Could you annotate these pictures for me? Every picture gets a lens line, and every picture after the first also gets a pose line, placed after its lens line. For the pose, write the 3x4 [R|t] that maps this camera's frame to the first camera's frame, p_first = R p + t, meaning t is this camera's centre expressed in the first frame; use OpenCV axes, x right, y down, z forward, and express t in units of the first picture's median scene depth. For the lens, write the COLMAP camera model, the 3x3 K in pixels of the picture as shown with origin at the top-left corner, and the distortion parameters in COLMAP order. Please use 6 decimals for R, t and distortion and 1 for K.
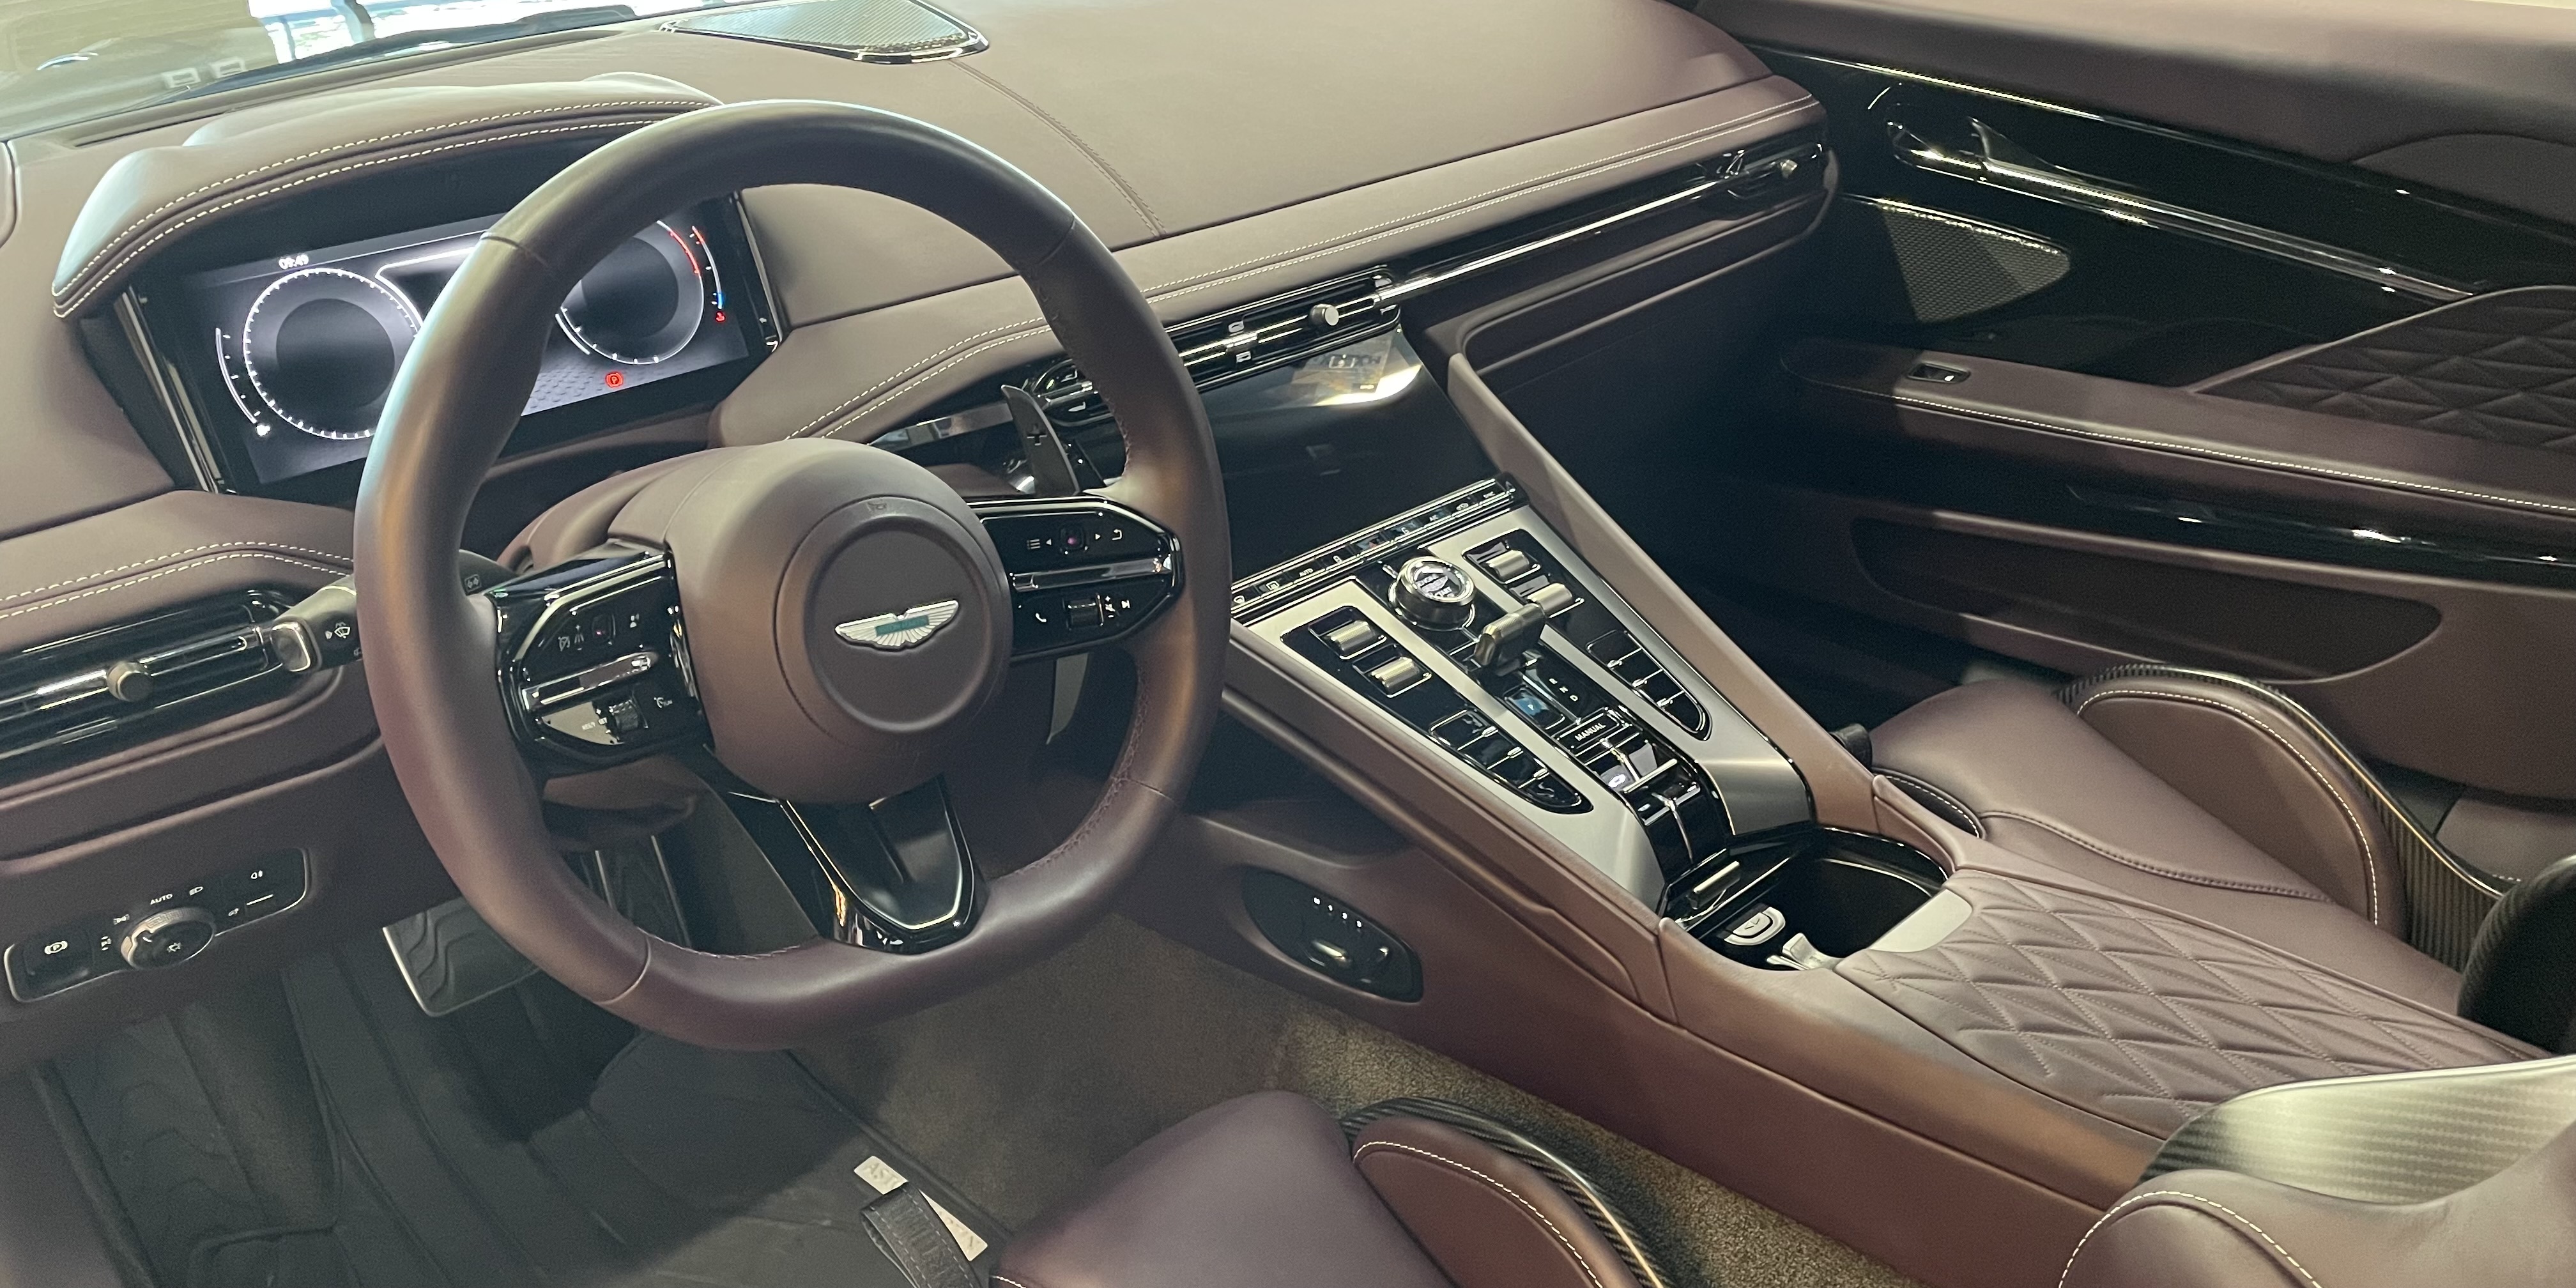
lens RADIAL K [[1970.4, 0, 1295.6], [0, 1970.4, 649.9], [0, 0, 1]] dist [0.045503, -0.034428]
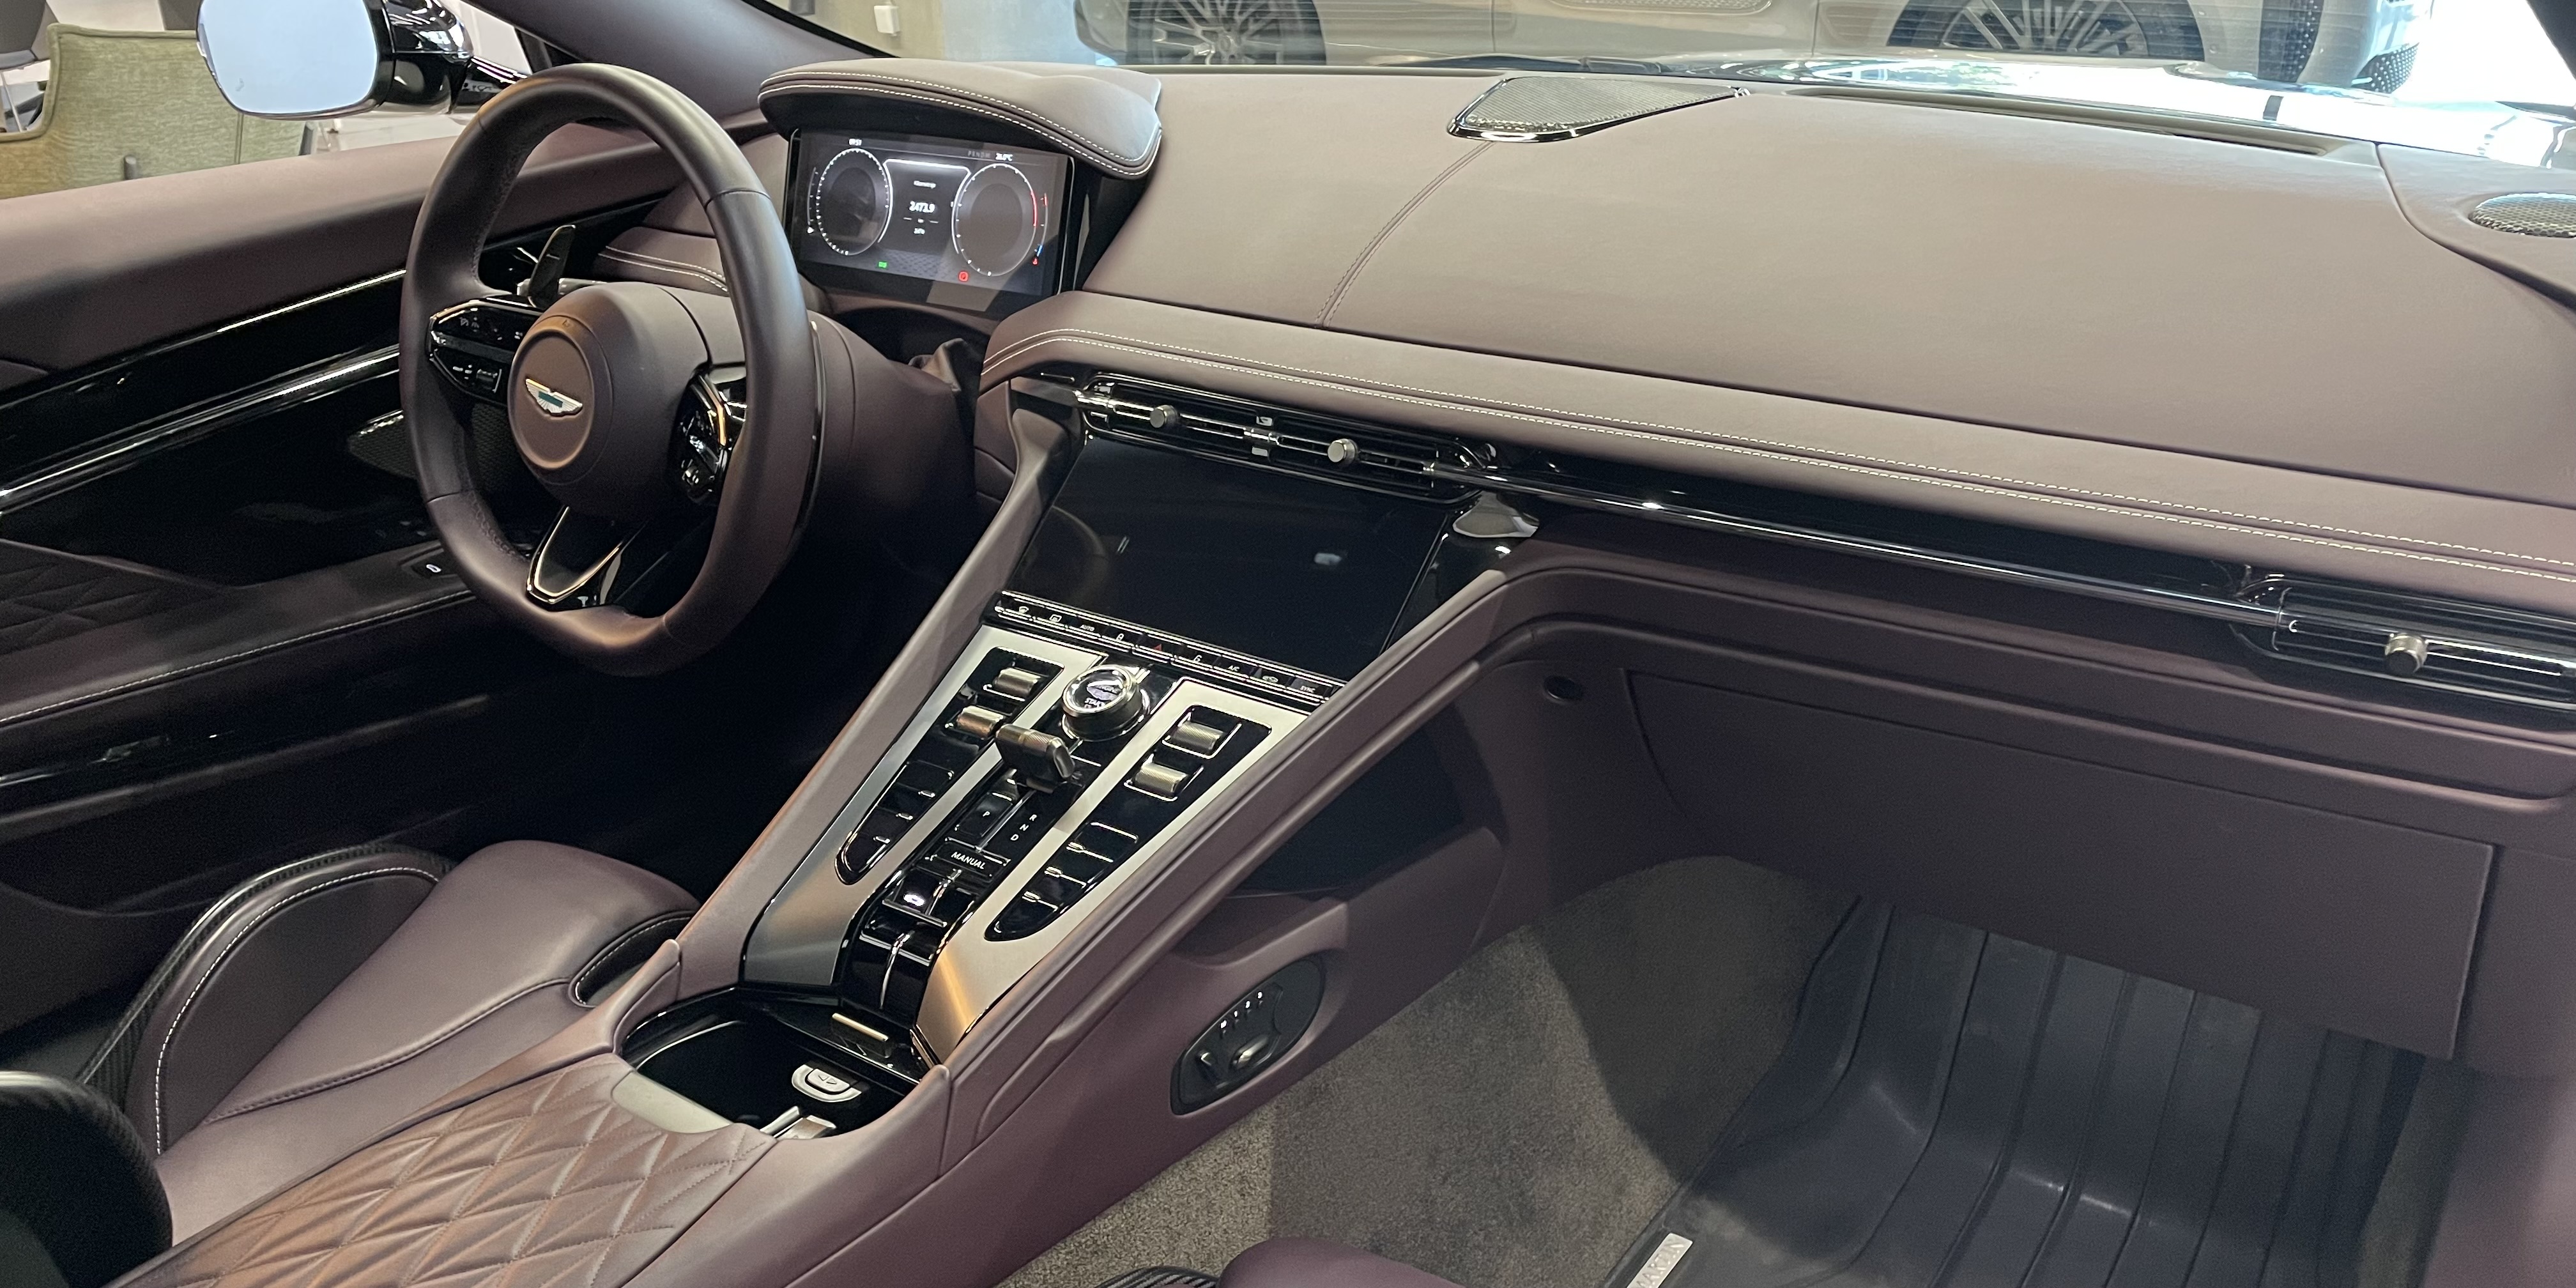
lens RADIAL K [[1970.4, 0, 1294.2], [0, 1970.4, 640.2], [0, 0, 1]] dist [0.045503, -0.034428]
pose [[0.169409, 0.405986, -0.898040, 1.049793], [-0.414421, 0.856081, 0.308839, -0.436492], [0.894179, 0.319847, 0.313276, 0.823177]]
